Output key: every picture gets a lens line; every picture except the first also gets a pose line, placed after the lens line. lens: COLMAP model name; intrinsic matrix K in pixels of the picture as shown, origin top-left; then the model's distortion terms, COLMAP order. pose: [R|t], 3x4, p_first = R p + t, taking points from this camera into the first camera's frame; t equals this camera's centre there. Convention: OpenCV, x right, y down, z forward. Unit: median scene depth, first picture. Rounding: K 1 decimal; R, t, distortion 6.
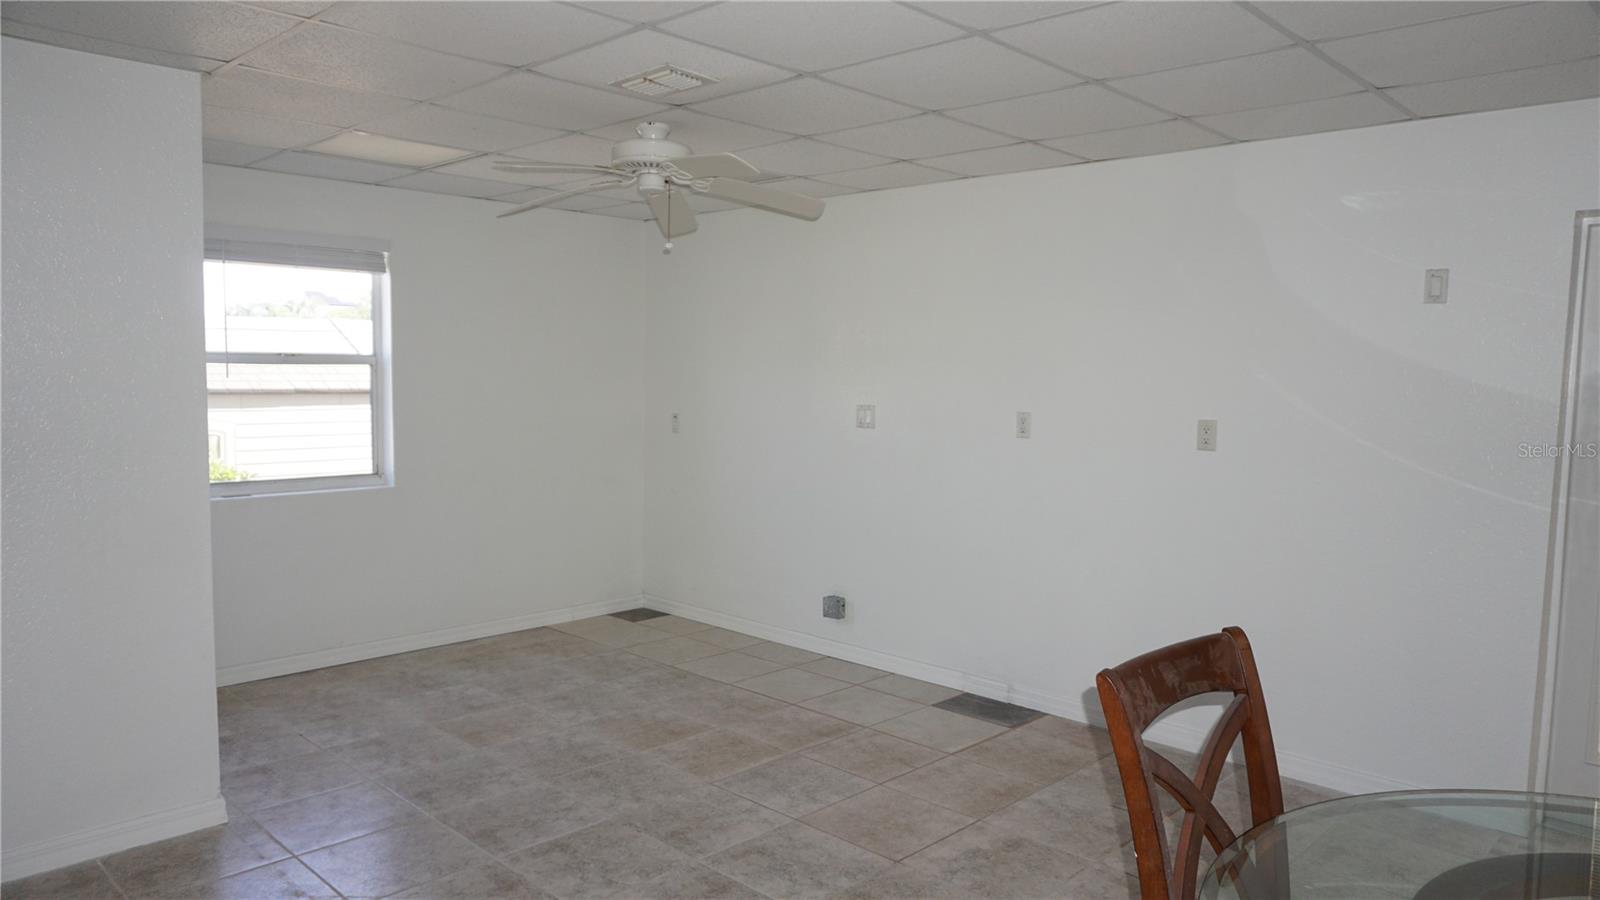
lens RADIAL K [[1083.2, 0, 807.6], [0, 1083.2, 449.6], [0, 0, 1]] dist [-0.028980, 0.028418]
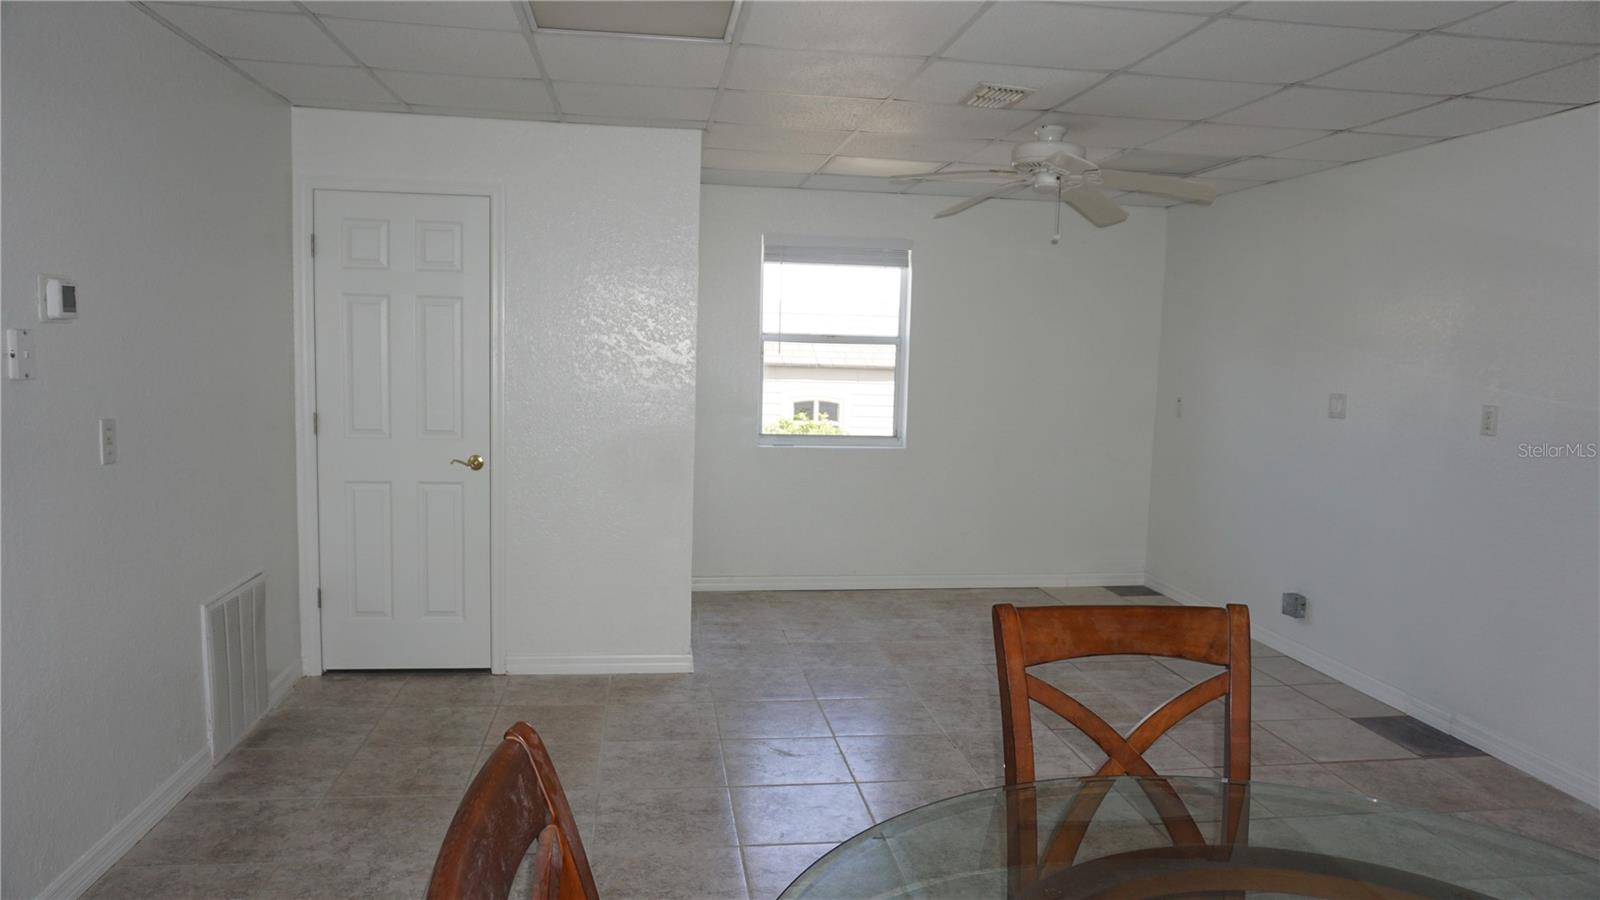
lens RADIAL K [[1083.2, 0, 795.9], [0, 1083.2, 450.1], [0, 0, 1]] dist [-0.028980, 0.028418]
pose [[0.795681, 0.067252, -0.601971, 0.270738], [-0.059269, 0.997692, 0.033121, 0.004835], [0.602809, 0.009324, 0.797831, -0.023620]]
